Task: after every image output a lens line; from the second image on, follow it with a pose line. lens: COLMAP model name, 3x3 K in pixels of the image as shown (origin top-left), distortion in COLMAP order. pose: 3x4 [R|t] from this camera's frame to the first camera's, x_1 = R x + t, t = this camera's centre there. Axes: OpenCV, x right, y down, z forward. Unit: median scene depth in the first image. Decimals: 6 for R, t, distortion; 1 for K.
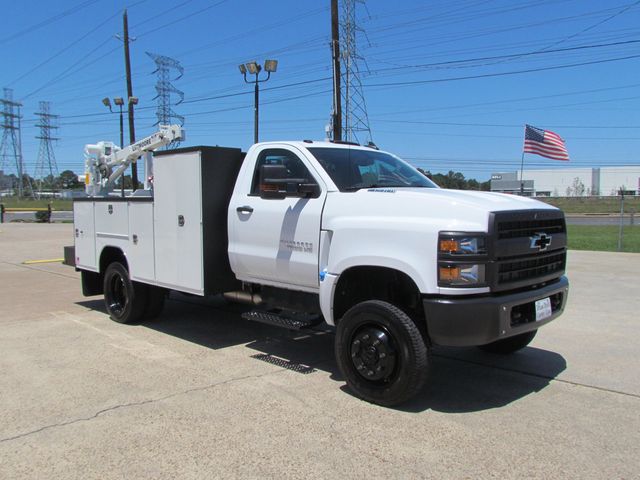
lens RADIAL K [[551.5, 0, 317.2], [0, 551.5, 235.0], [0, 0, 1]] dist [-0.043947, 0.014435]
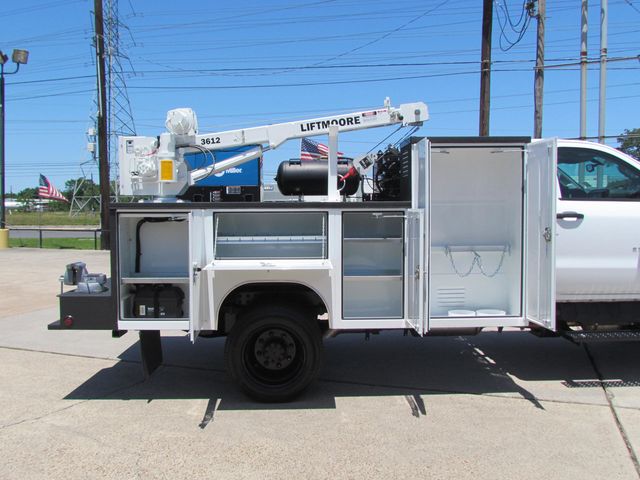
lens RADIAL K [[576.4, 0, 319.8], [0, 576.4, 241.0], [0, 0, 1]] dist [-0.058916, 0.020594]
pose [[0.918017, -0.024045, 0.395812, -0.041712], [0.028637, 0.999574, -0.005697, -0.000809], [-0.395507, 0.016565, 0.918314, 0.016566]]
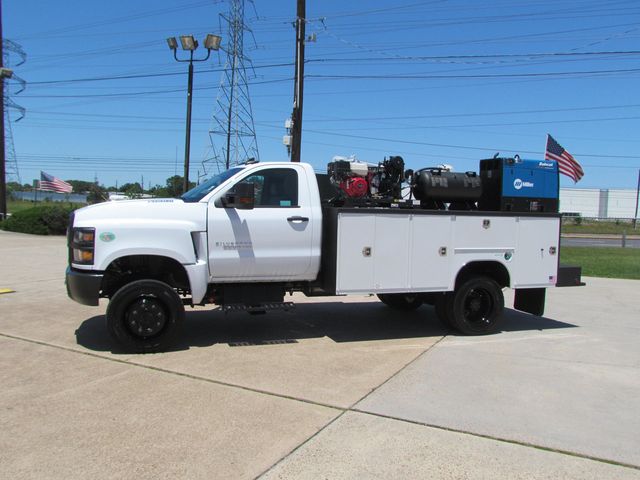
lens RADIAL K [[540.9, 0, 318.6], [0, 540.9, 238.7], [0, 0, 1]] dist [-0.025005, -0.015125]
pose [[0.959292, 0.019645, 0.281732, -0.592071], [-0.017321, 0.999792, -0.010738, -0.044644], [-0.281885, 0.005421, 0.959433, 0.743329]]
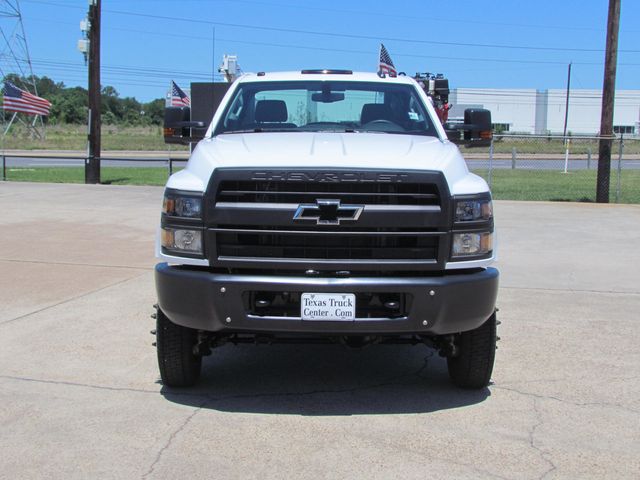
lens RADIAL K [[875.7, 0, 326.2], [0, 875.7, 240.2], [0, 0, 1]] dist [-0.102765, 0.000000]
pose [[0.870540, -0.046458, 0.489899, -0.905675], [0.014725, 0.997547, 0.068434, -0.003451], [-0.491877, -0.052361, 0.869089, -0.245229]]
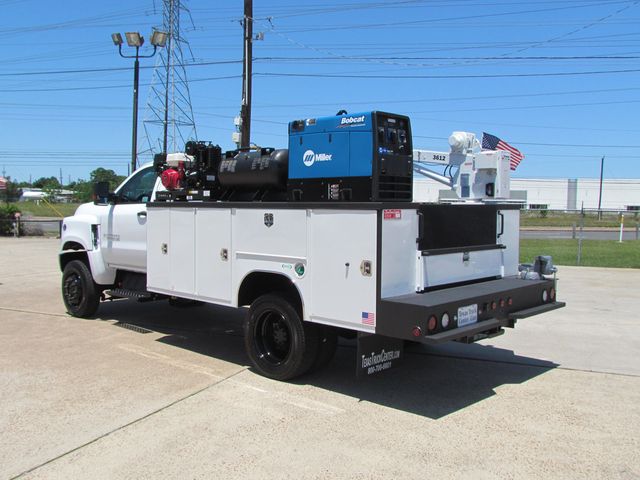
lens RADIAL K [[615.9, 0, 314.9], [0, 615.9, 240.5], [0, 0, 1]] dist [-0.051504, 0.000000]
pose [[0.933308, 0.000610, 0.359076, -0.746796], [0.001842, 0.999977, -0.006485, -0.020220], [-0.359072, 0.006714, 0.933286, 0.312970]]
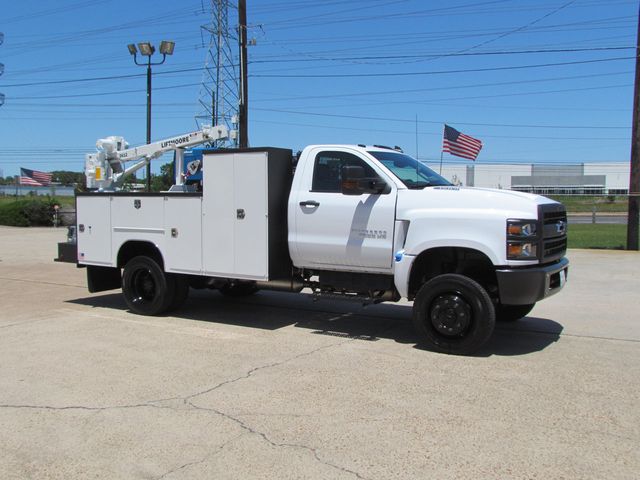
lens RADIAL K [[631.3, 0, 320.6], [0, 631.3, 235.5], [0, 0, 1]] dist [-0.045151, 0.000000]
pose [[0.969346, -0.010174, 0.245488, -0.371431], [0.010833, 0.999940, -0.001337, 0.018778], [-0.245460, 0.003955, 0.969399, -0.238147]]
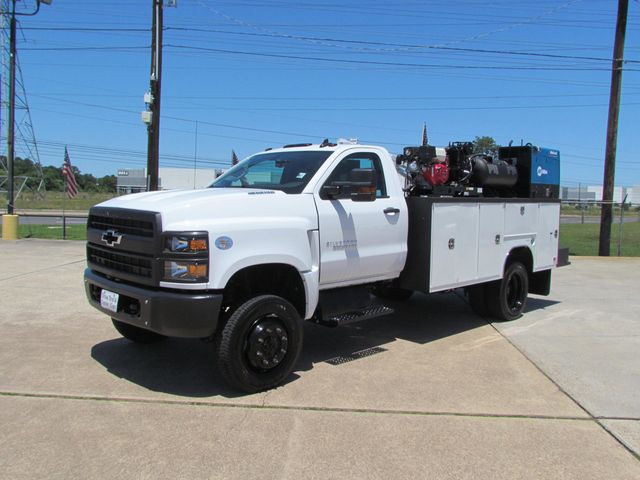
lens RADIAL K [[540.9, 0, 309.7], [0, 540.9, 237.7], [0, 0, 1]] dist [-0.025005, -0.015125]
pose [[0.766886, -0.028518, 0.641149, -1.014840], [0.019347, 0.999585, 0.021320, -0.068563], [-0.641492, -0.003946, 0.767120, 1.124711]]
